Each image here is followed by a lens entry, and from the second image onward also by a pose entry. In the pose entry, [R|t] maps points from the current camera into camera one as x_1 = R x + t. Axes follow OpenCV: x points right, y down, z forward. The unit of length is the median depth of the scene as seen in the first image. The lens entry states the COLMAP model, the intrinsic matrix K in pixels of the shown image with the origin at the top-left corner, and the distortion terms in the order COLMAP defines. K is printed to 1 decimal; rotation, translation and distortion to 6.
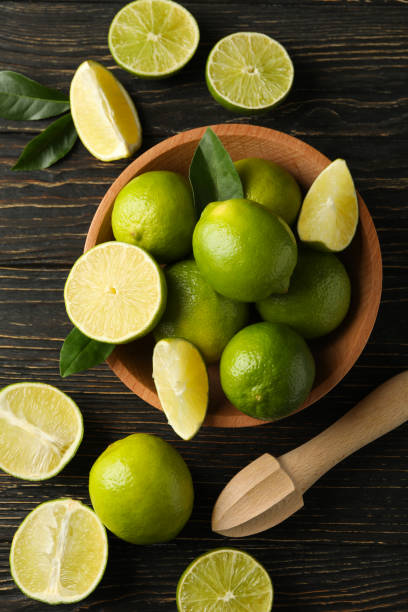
lens RADIAL K [[1112.4, 0, 198.8], [0, 1112.4, 308.0], [0, 0, 1]] dist [0.037163, 0.000000]
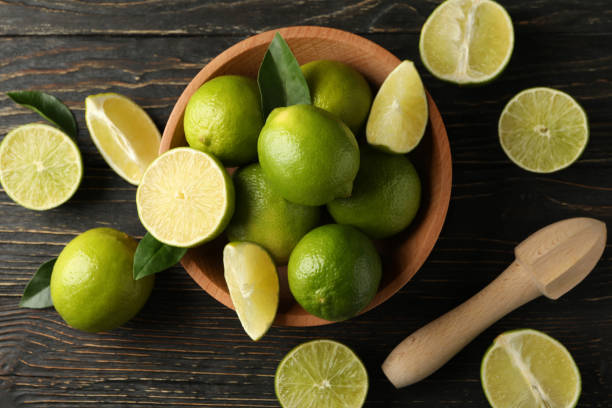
lens RADIAL K [[1112.4, 0, 302.1], [0, 1112.4, 204.3], [0, 0, 1]] dist [0.037163, 0.000000]
pose [[0.997700, -0.010039, -0.067034, 0.096959], [0.012876, 0.999034, 0.042012, -0.046898], [0.066547, -0.042779, 0.996866, -0.015493]]
